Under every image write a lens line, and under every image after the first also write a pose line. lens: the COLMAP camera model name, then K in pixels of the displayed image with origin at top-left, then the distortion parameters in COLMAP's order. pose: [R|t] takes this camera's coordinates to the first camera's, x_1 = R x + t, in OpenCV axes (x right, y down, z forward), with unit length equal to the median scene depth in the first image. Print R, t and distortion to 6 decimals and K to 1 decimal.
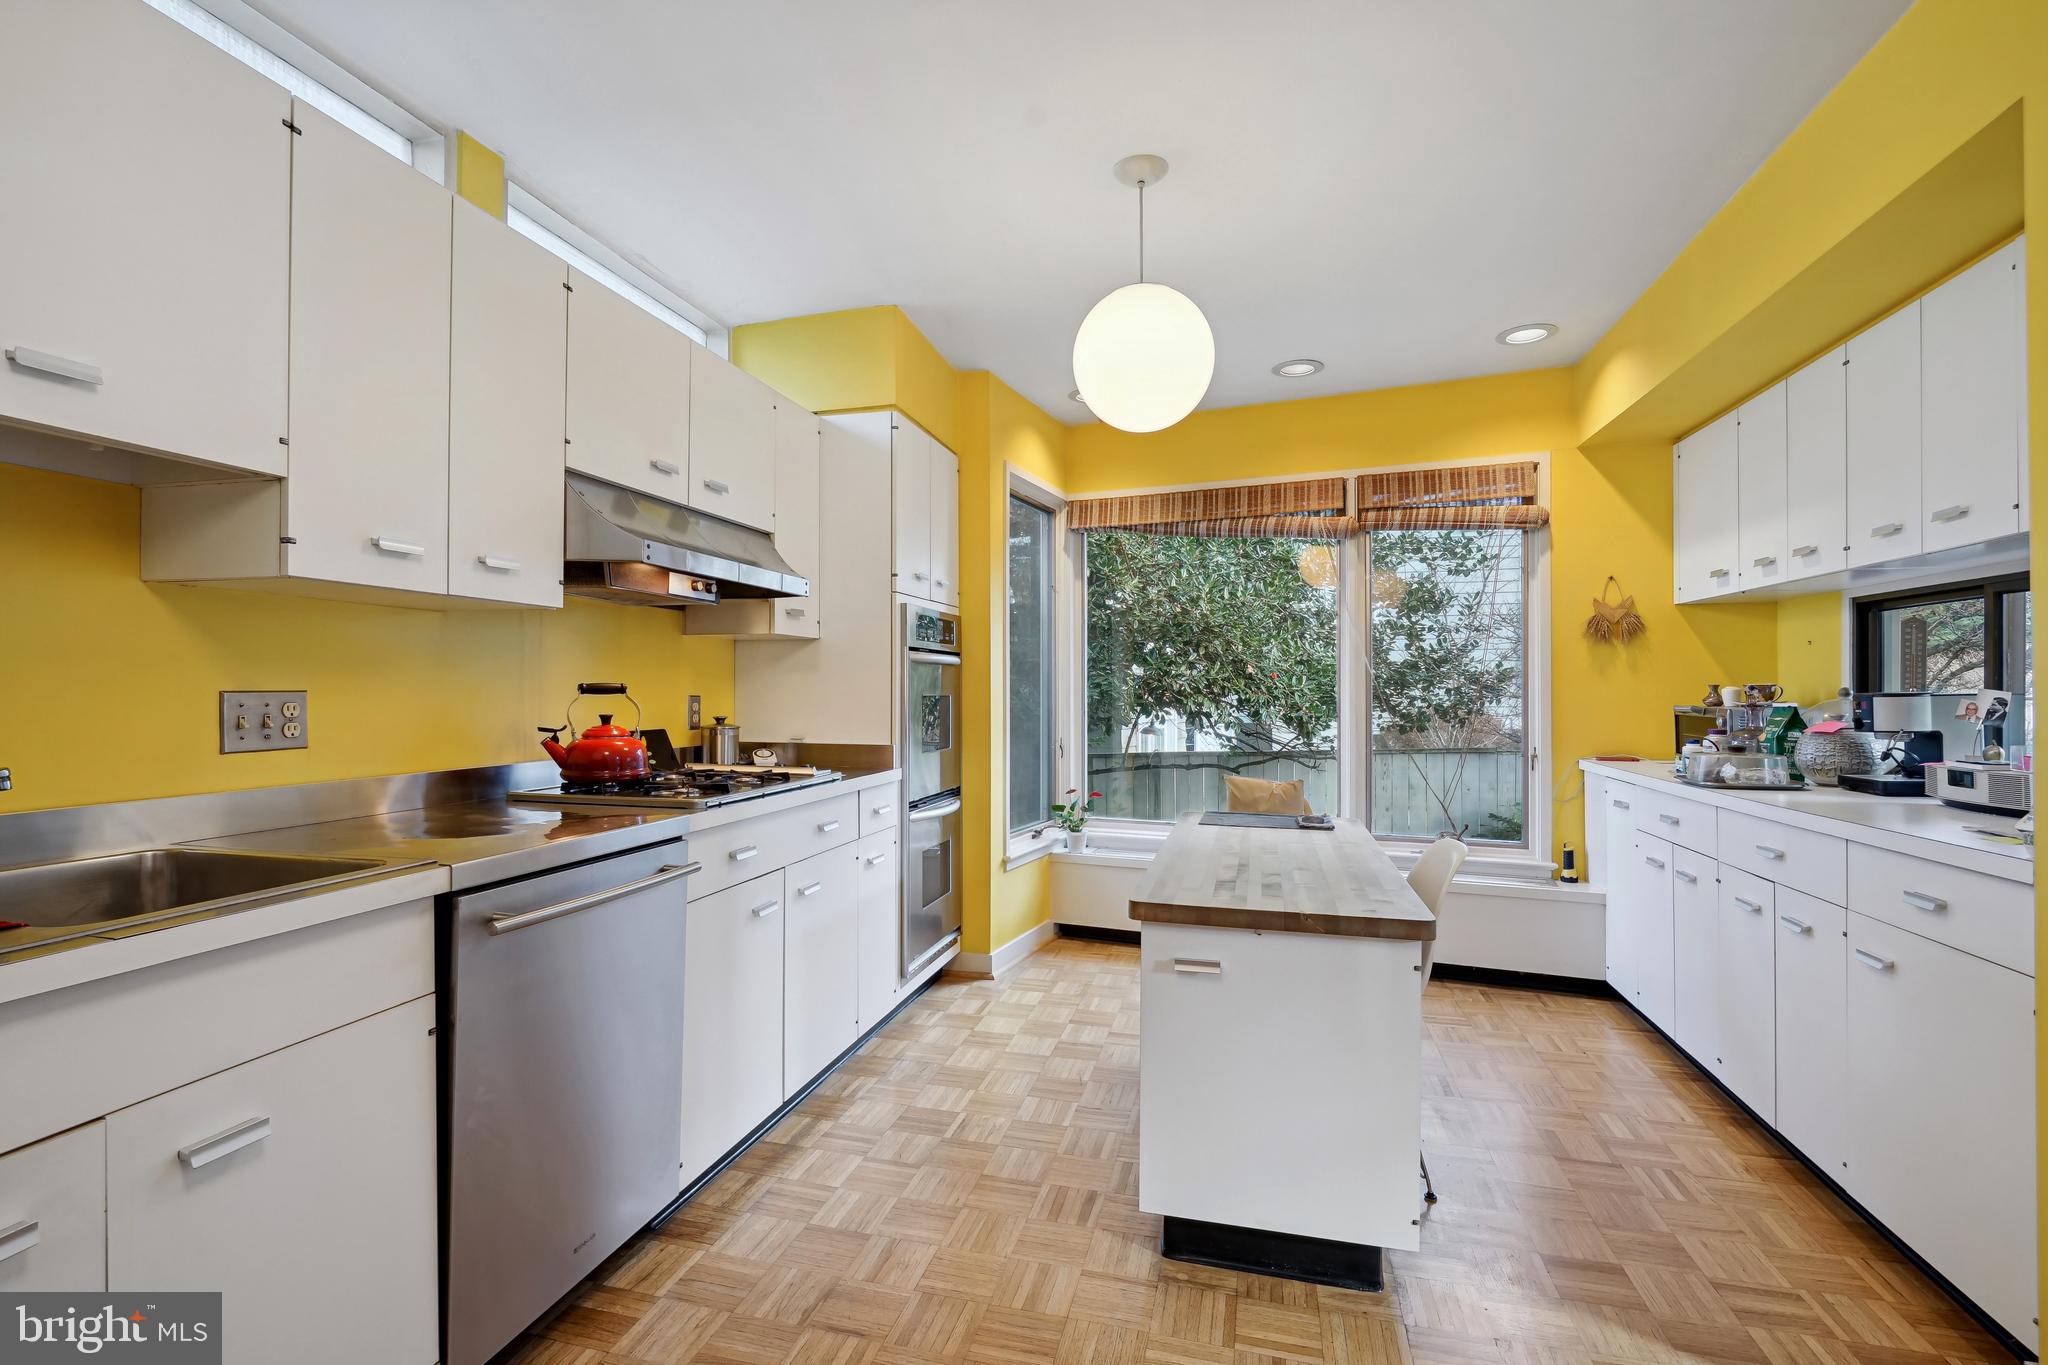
lens RADIAL K [[937.1, 0, 1024.0], [0, 937.1, 682.5], [0, 0, 1]] dist [-0.018572, 0.000106]
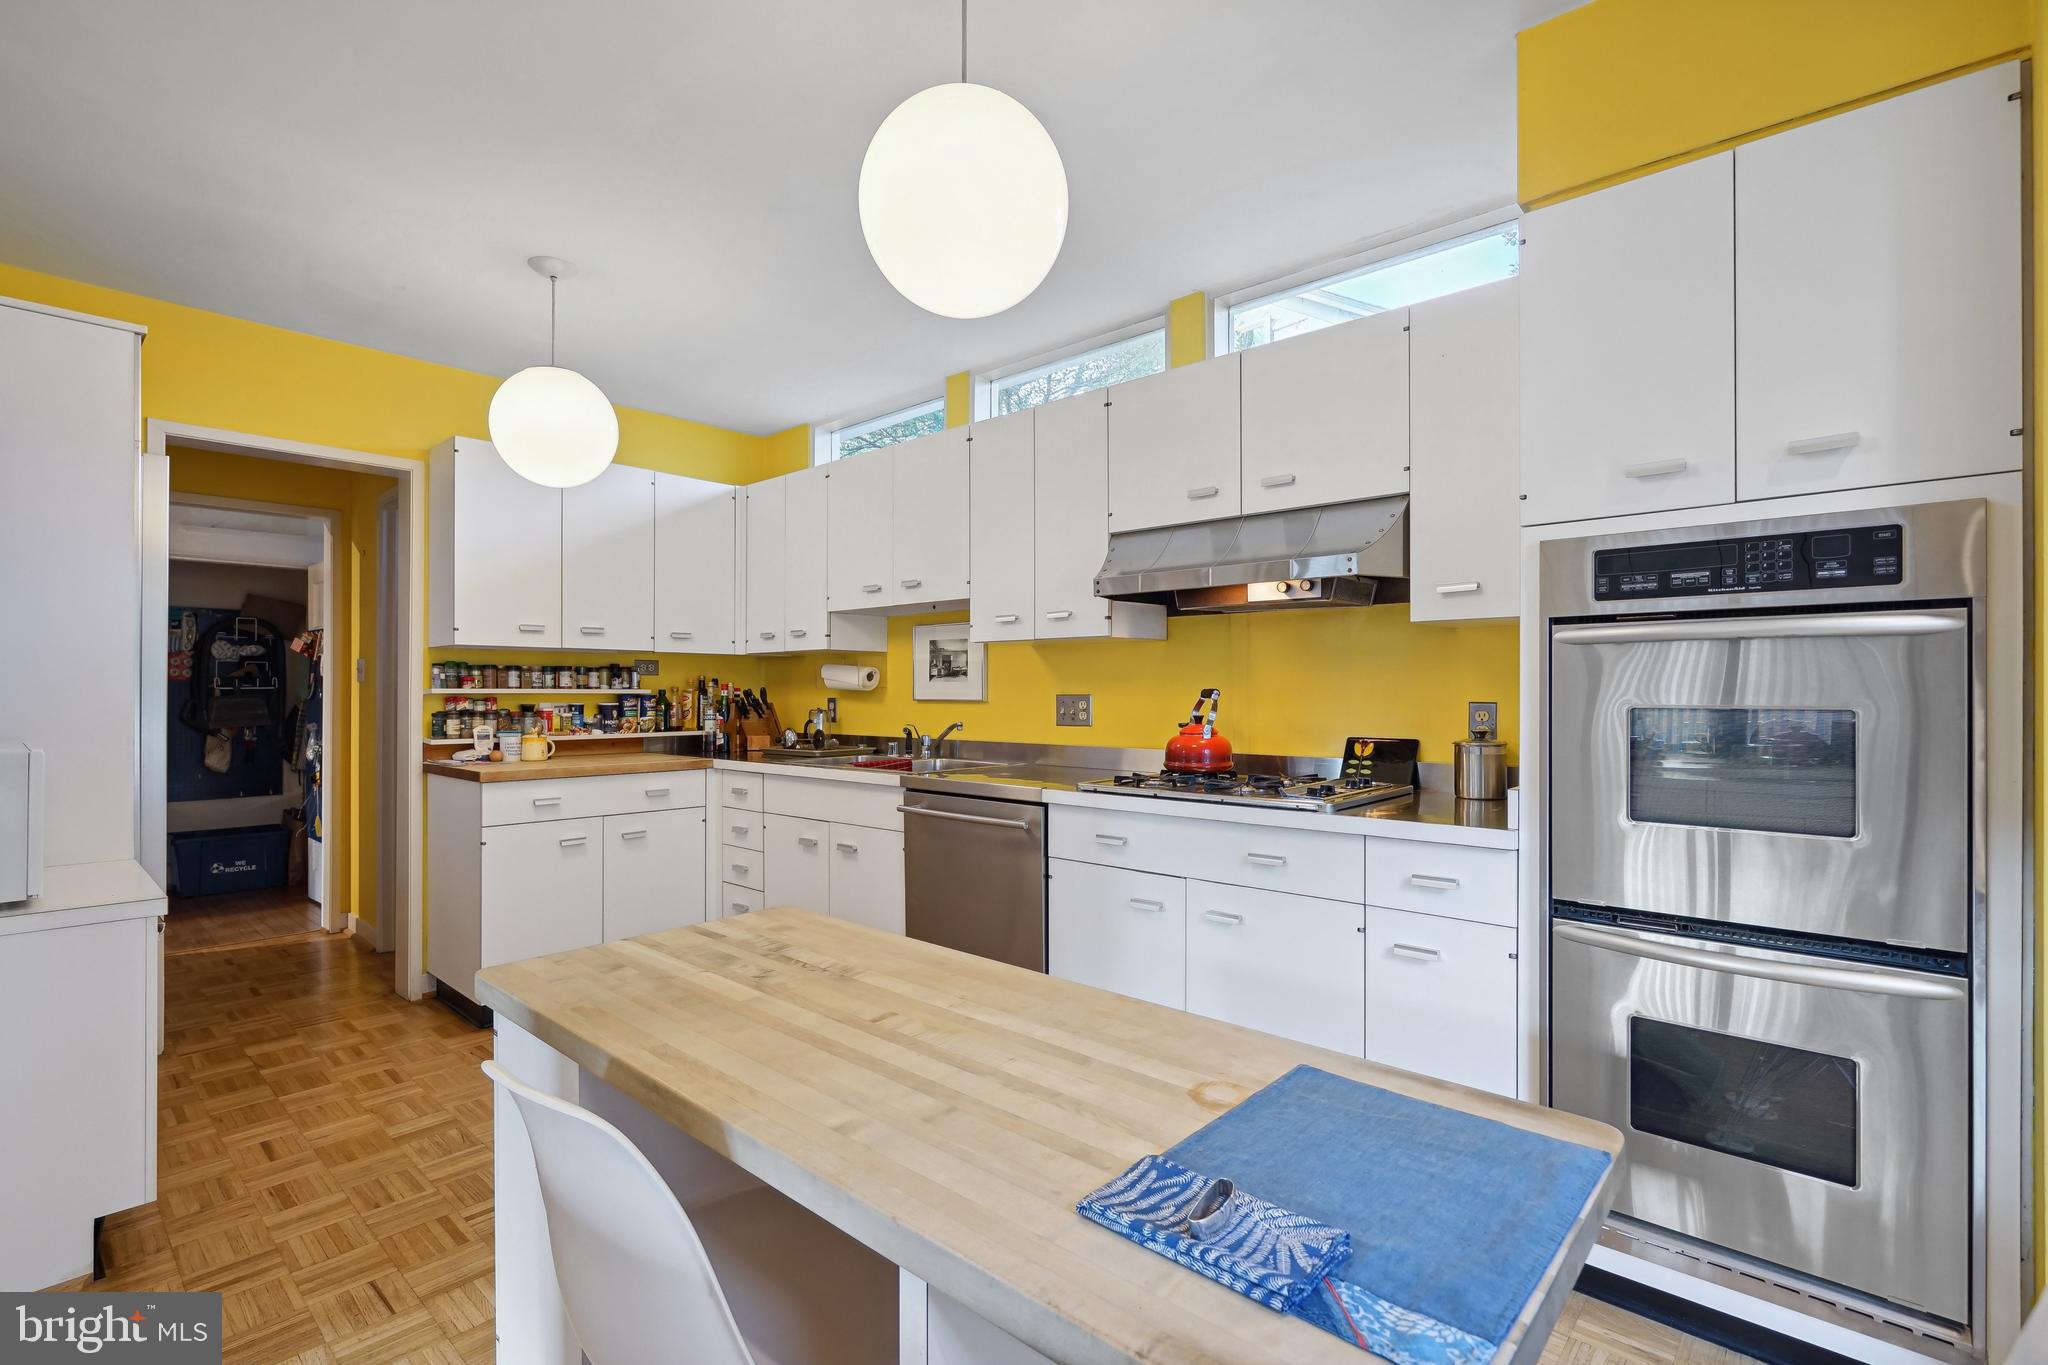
lens RADIAL K [[940.6, 0, 1020.2], [0, 940.6, 689.0], [0, 0, 1]] dist [-0.004315, 0.000756]
pose [[-0.476233, -0.001809, -0.879317, 0.732804], [0.004338, 0.999981, -0.004406, 0.005750], [0.879308, -0.005913, -0.476216, 1.406119]]
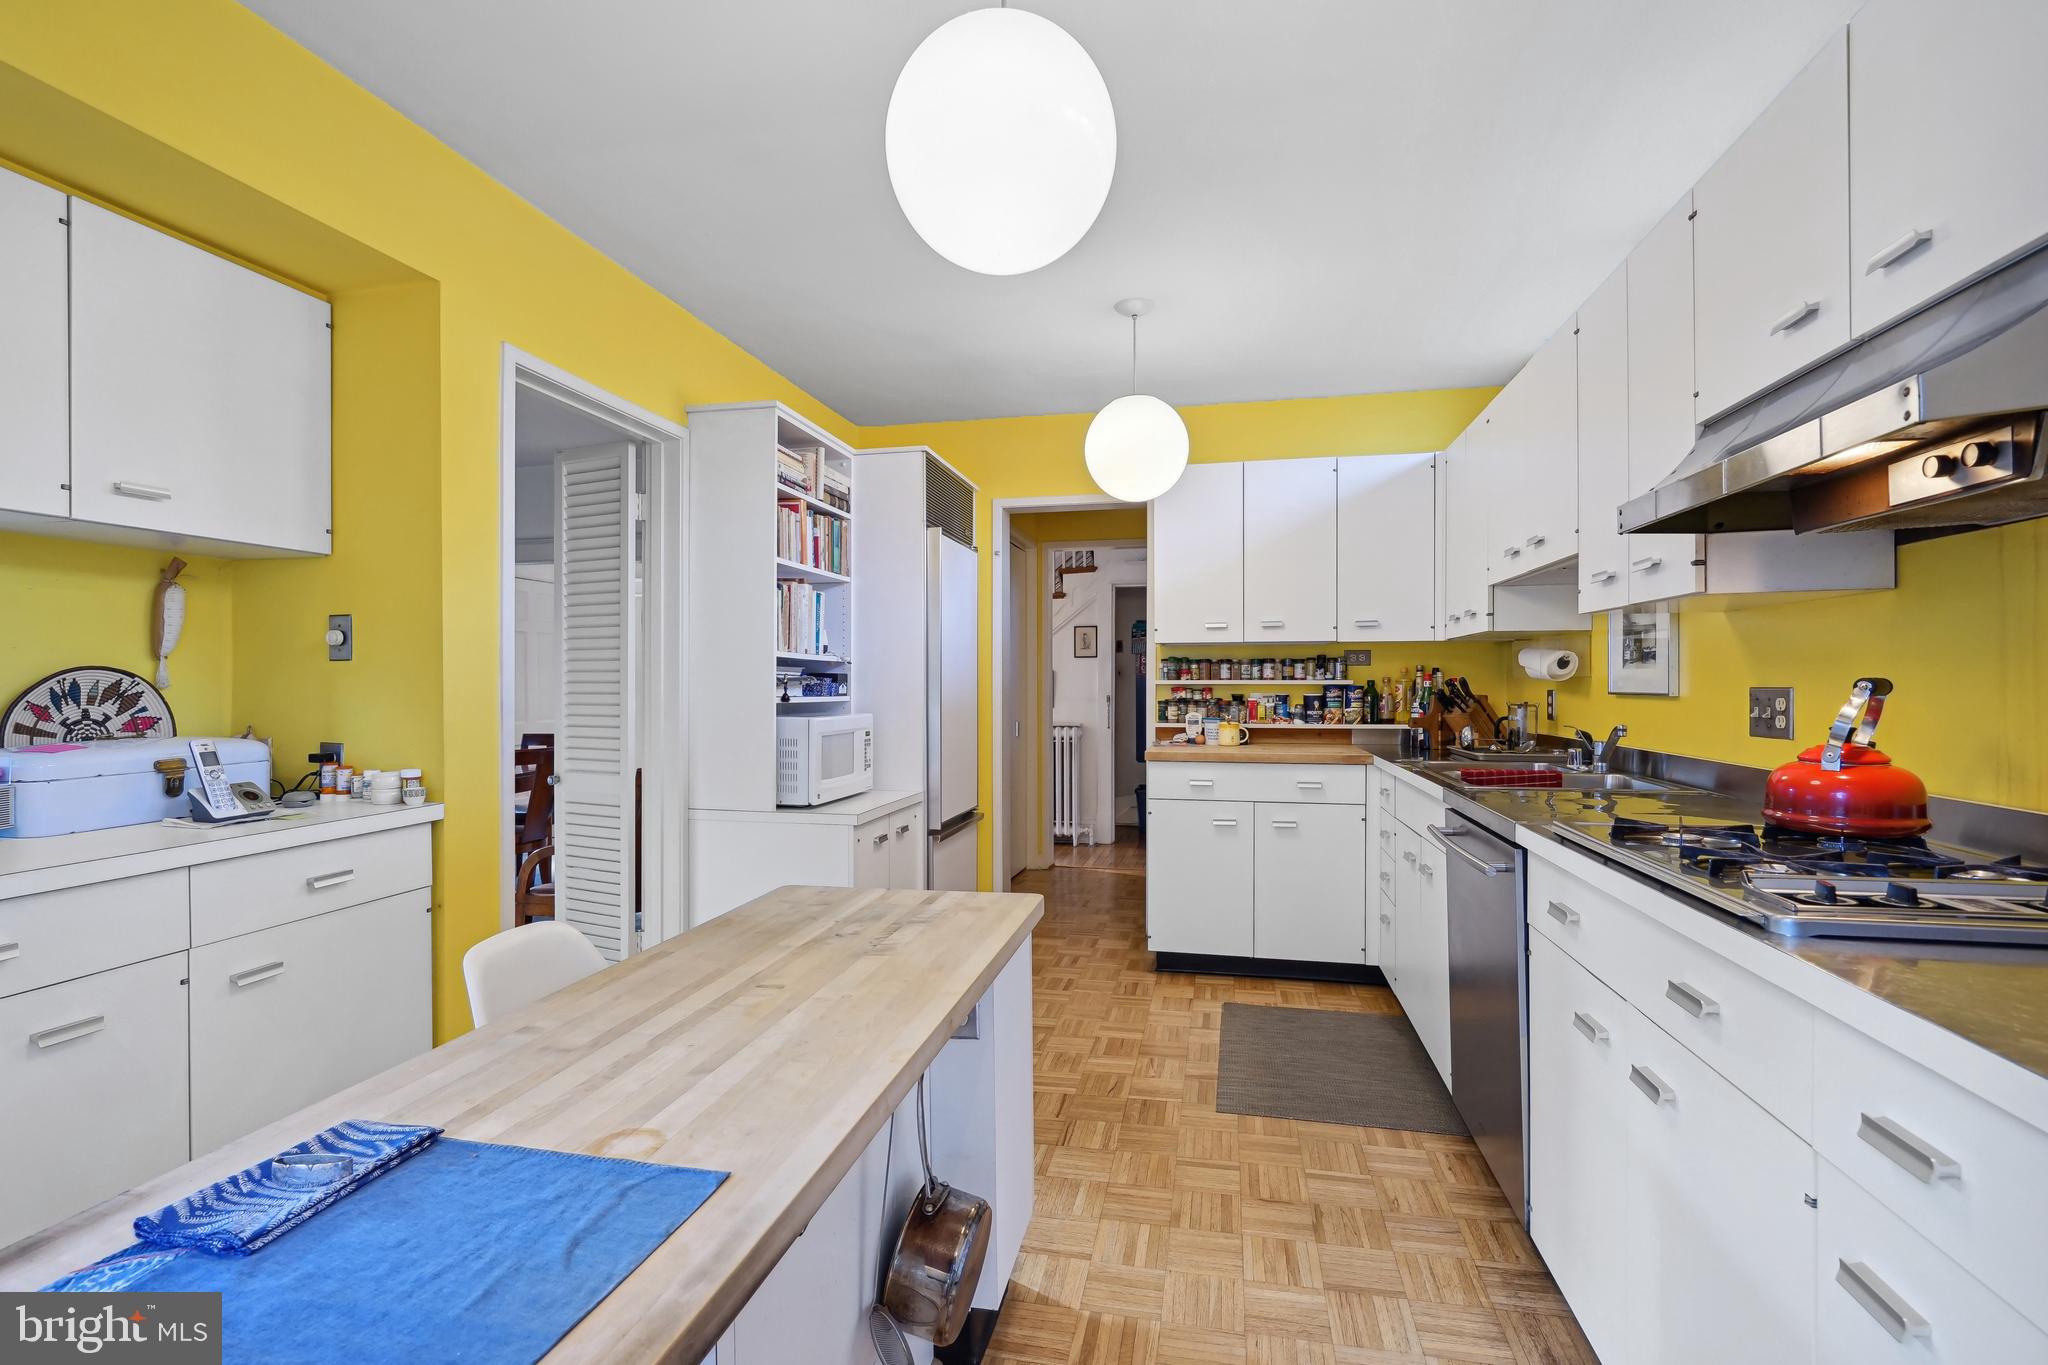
lens RADIAL K [[940.6, 0, 1020.2], [0, 940.6, 689.0], [0, 0, 1]] dist [-0.004315, 0.000756]
pose [[-0.999680, 0.002950, -0.025115, 0.135761], [0.002884, 0.999992, 0.002682, 0.005498], [0.025123, 0.002609, -0.999681, 1.674525]]
